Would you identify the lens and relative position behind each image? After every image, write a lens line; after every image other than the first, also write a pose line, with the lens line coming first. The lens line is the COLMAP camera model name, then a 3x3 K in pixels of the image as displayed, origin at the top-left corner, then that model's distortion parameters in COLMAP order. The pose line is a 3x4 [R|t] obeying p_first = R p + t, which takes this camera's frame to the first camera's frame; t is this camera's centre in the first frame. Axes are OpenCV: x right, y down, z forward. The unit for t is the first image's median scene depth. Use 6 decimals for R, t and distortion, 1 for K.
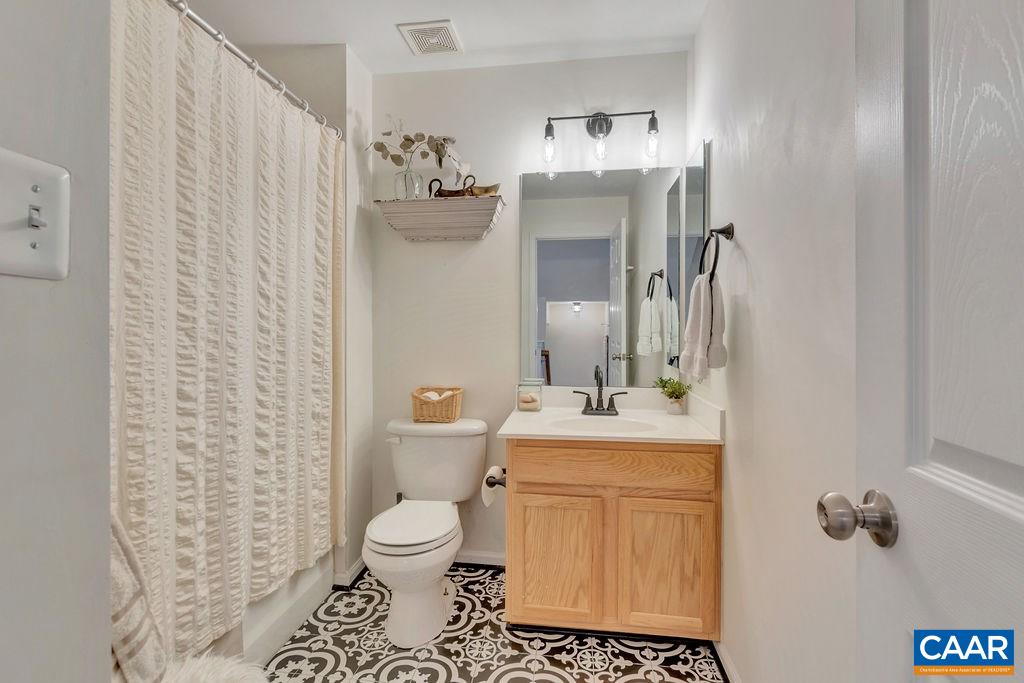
lens RADIAL K [[467.4, 0, 512.7], [0, 467.4, 336.6], [0, 0, 1]] dist [-0.000149, 0.001066]
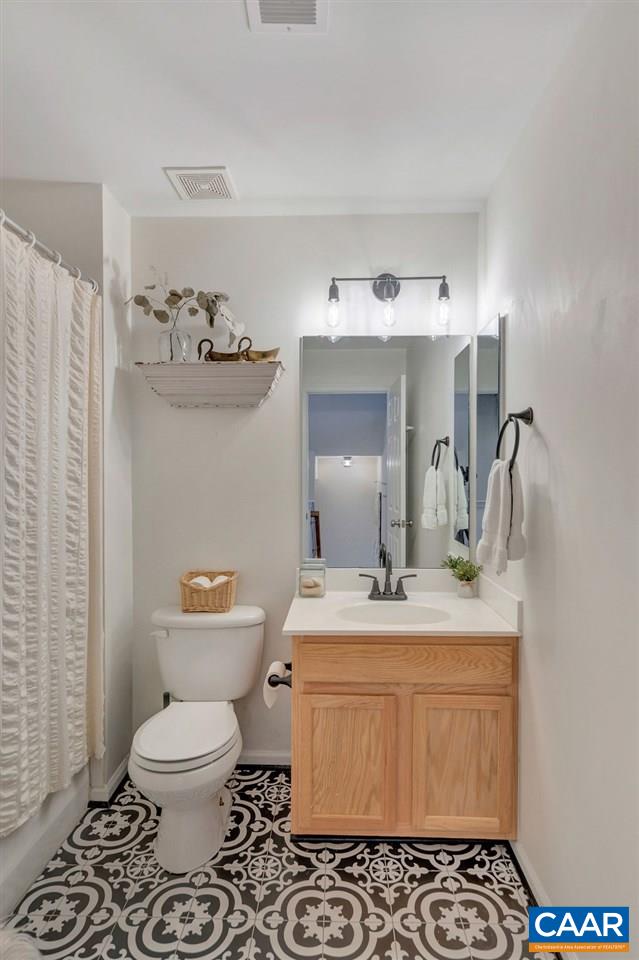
lens RADIAL K [[512.7, 0, 320.4], [0, 512.7, 478.4], [0, 0, 1]] dist [0.006475, -0.005163]
pose [[0.994101, -0.002832, 0.108423, -0.063666], [0.002160, 0.999978, 0.006317, -0.089652], [-0.108439, -0.006046, 0.994085, 0.000108]]
